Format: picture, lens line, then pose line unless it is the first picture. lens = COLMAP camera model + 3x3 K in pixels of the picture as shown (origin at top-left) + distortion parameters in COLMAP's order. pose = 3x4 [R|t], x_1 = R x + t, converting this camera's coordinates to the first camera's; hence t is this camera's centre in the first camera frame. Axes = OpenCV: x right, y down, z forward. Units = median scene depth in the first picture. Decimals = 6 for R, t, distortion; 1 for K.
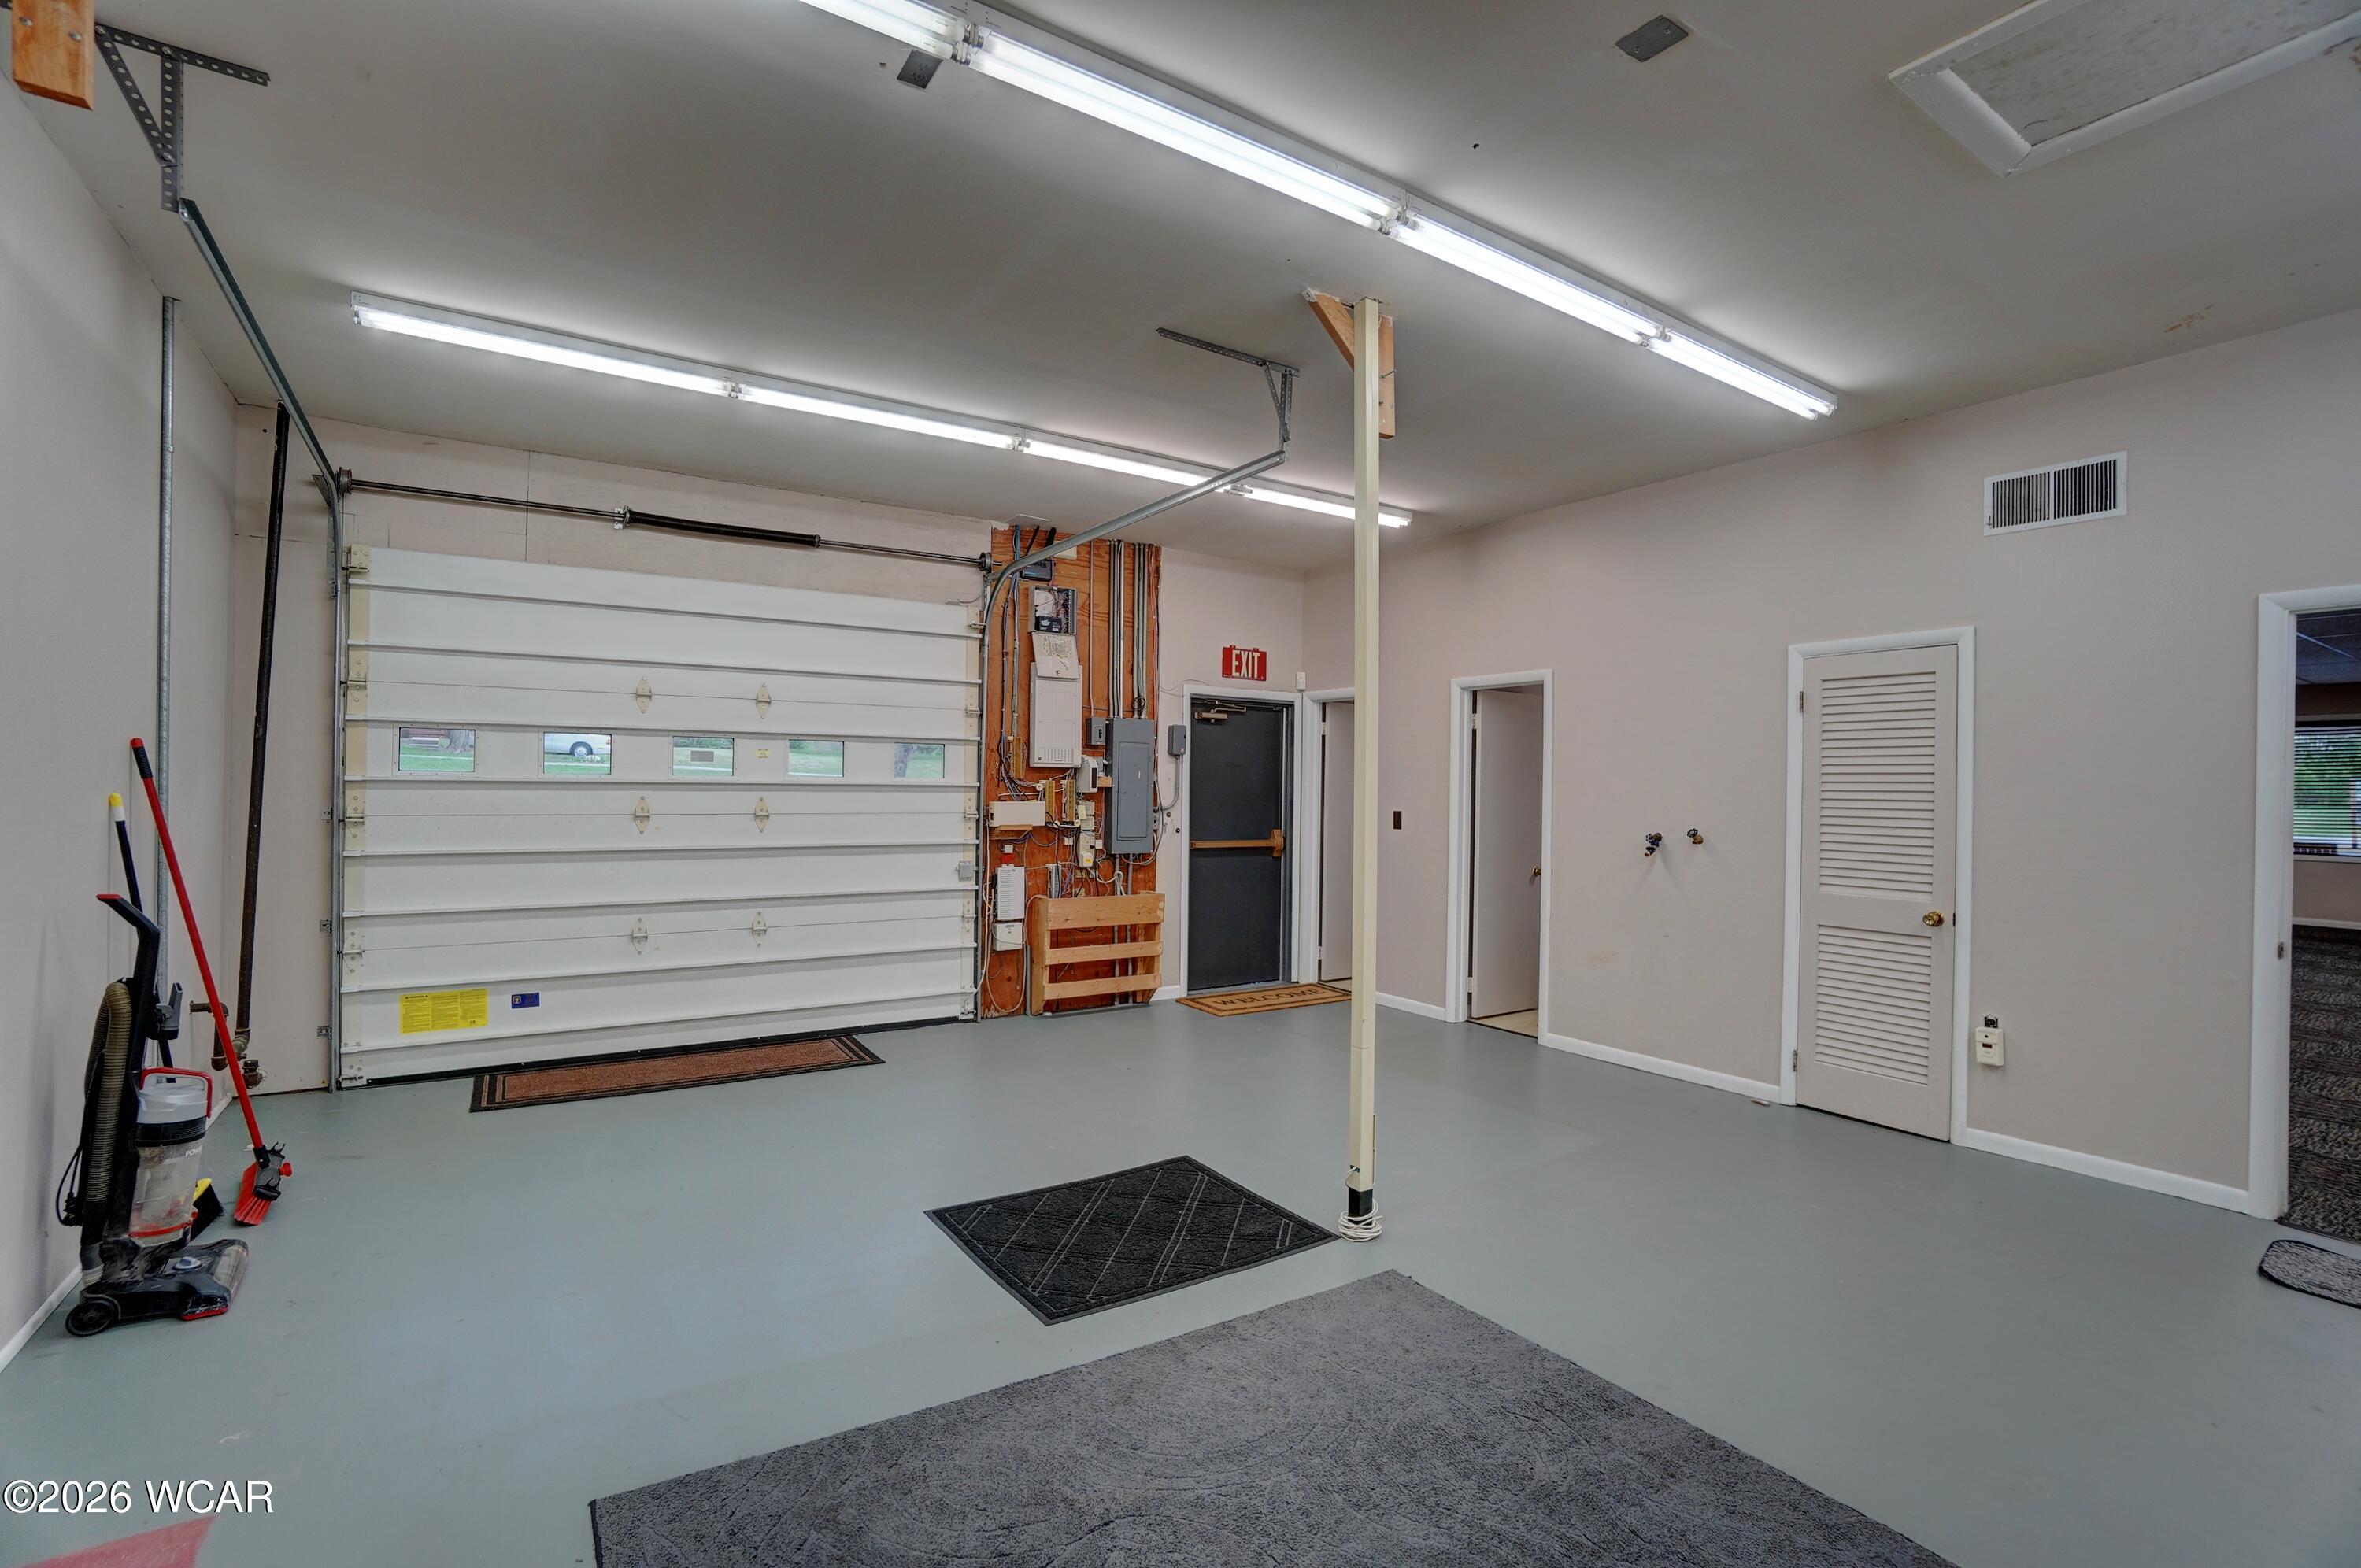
lens RADIAL K [[1047.2, 0, 1147.5], [0, 1047.2, 787.7], [0, 0, 1]] dist [-0.053406, 0.017040]
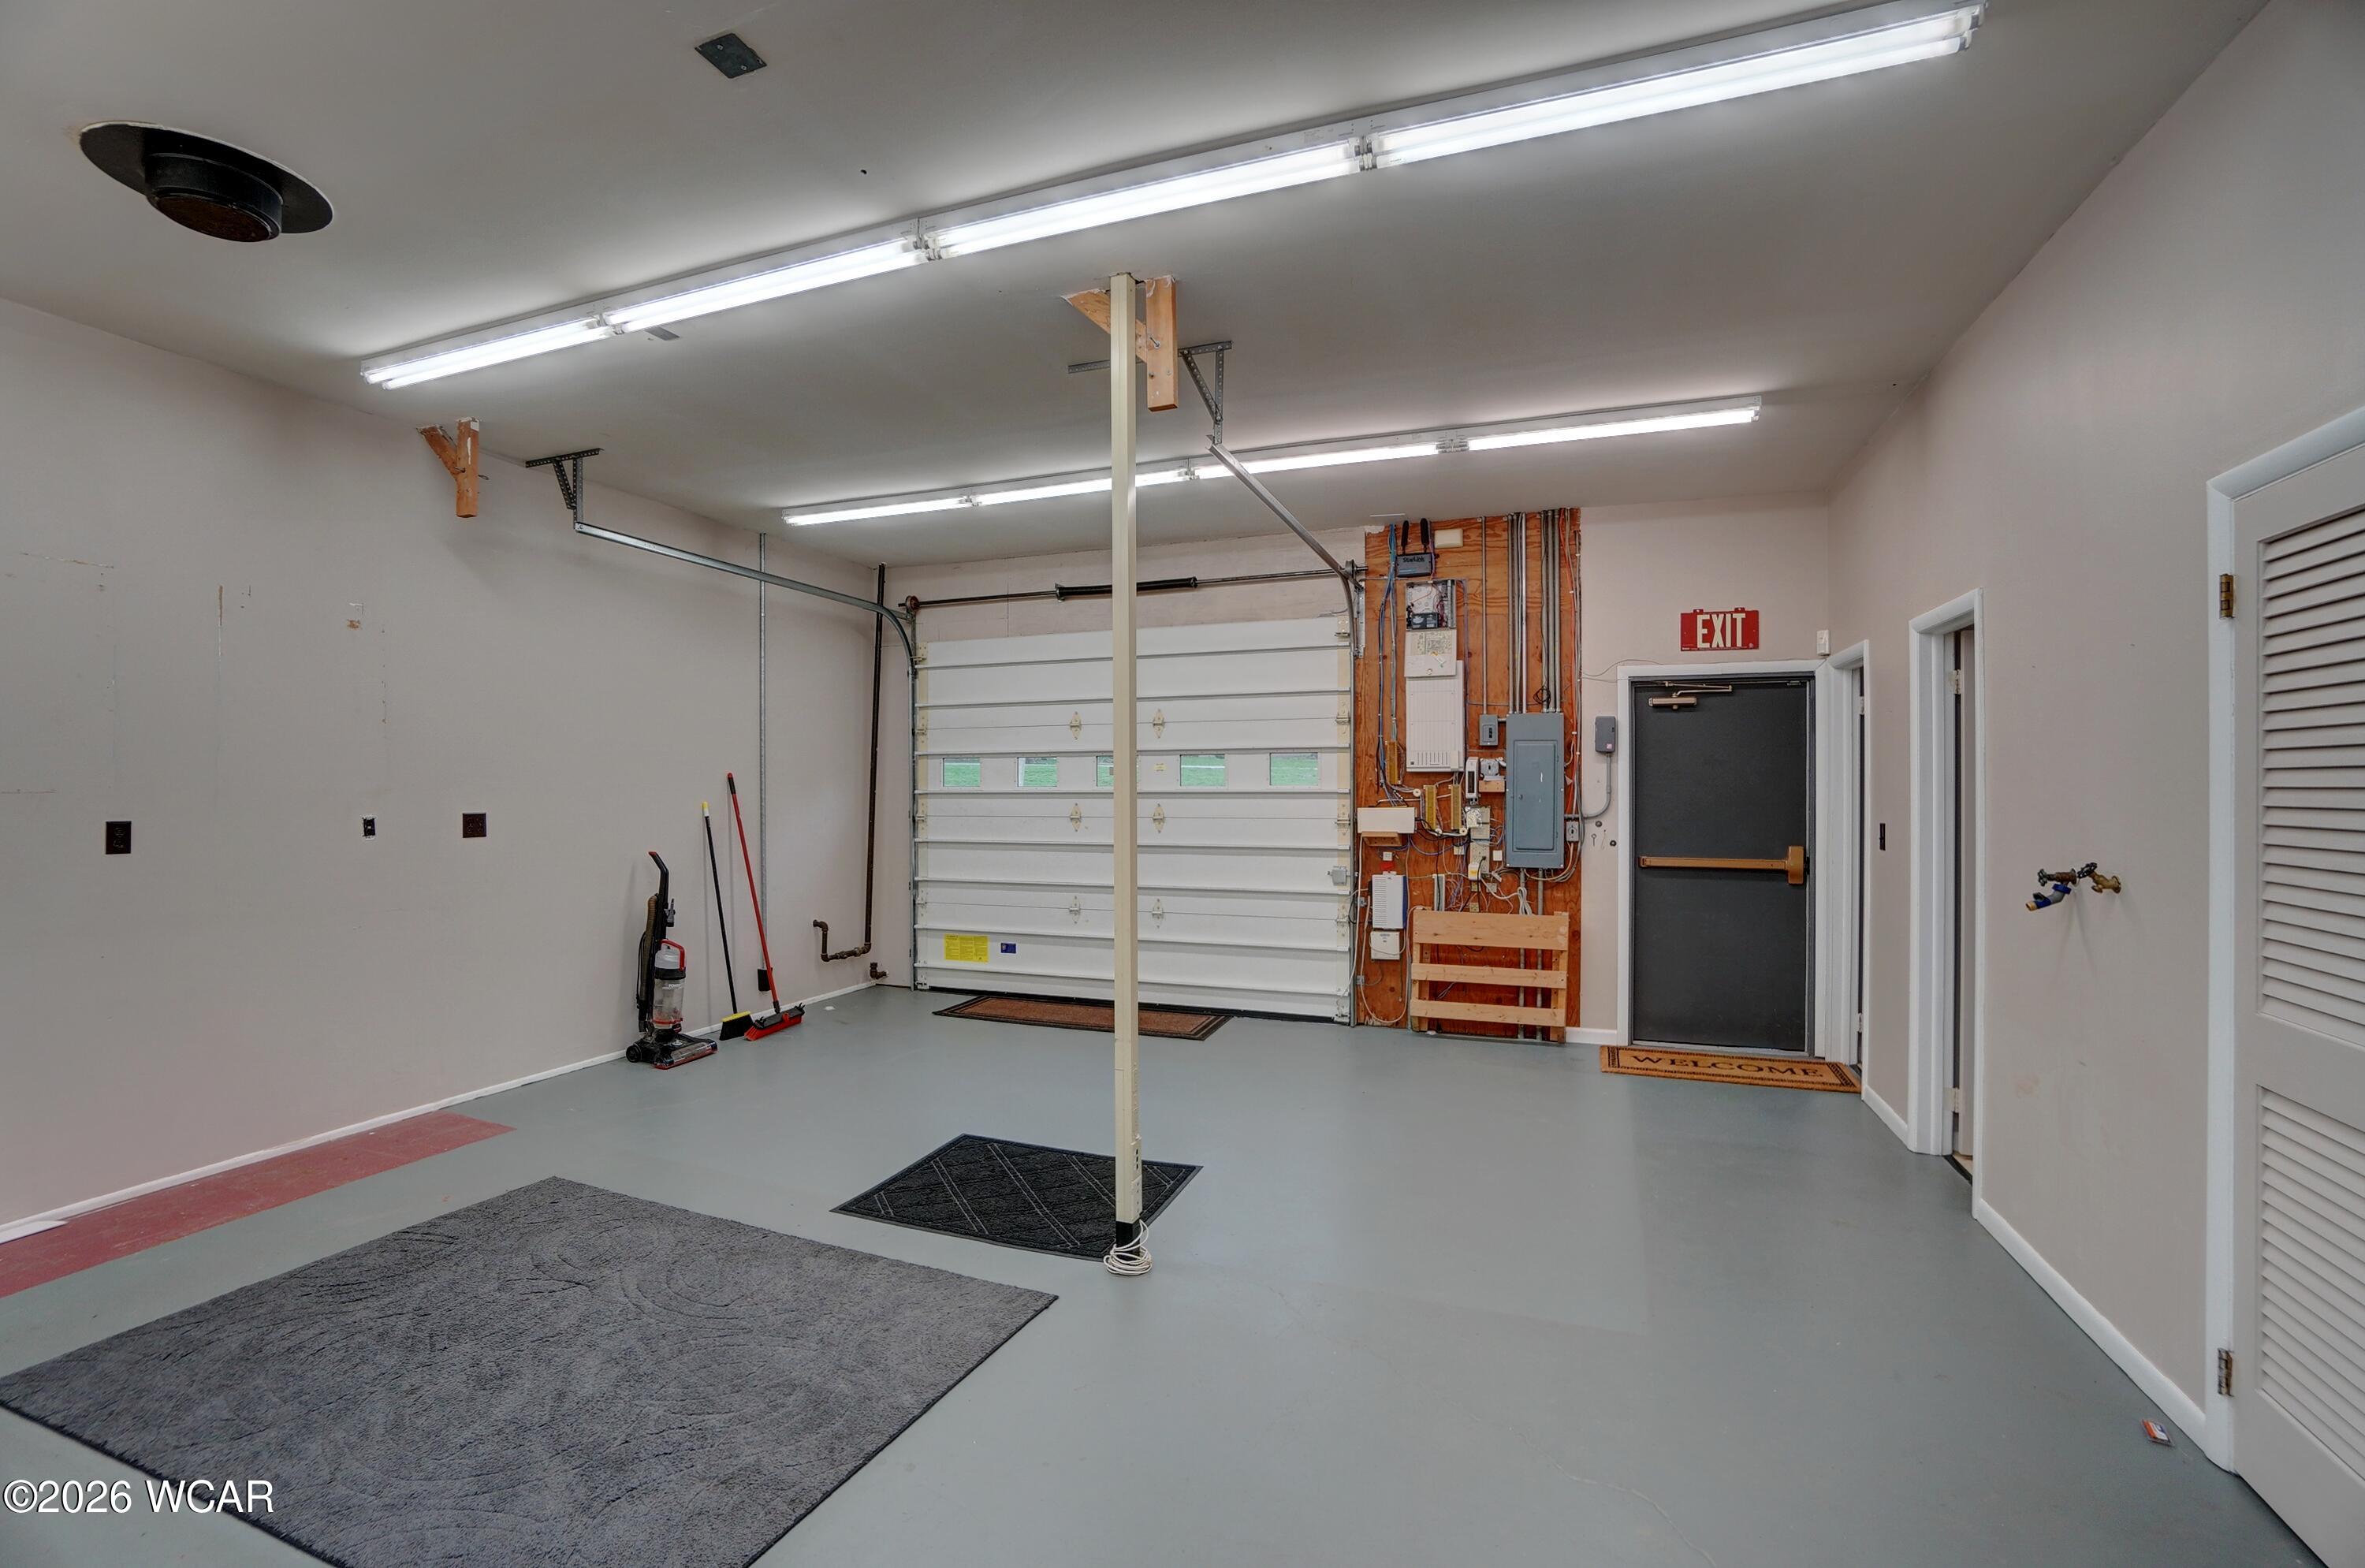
lens RADIAL K [[1049.0, 0, 1174.5], [0, 1049.0, 789.4], [0, 0, 1]] dist [-0.053406, 0.017040]
pose [[0.596606, -0.012292, -0.802440, 0.563342], [0.007994, 0.999924, -0.009374, 0.003757], [0.802495, -0.000822, 0.596659, 0.267694]]
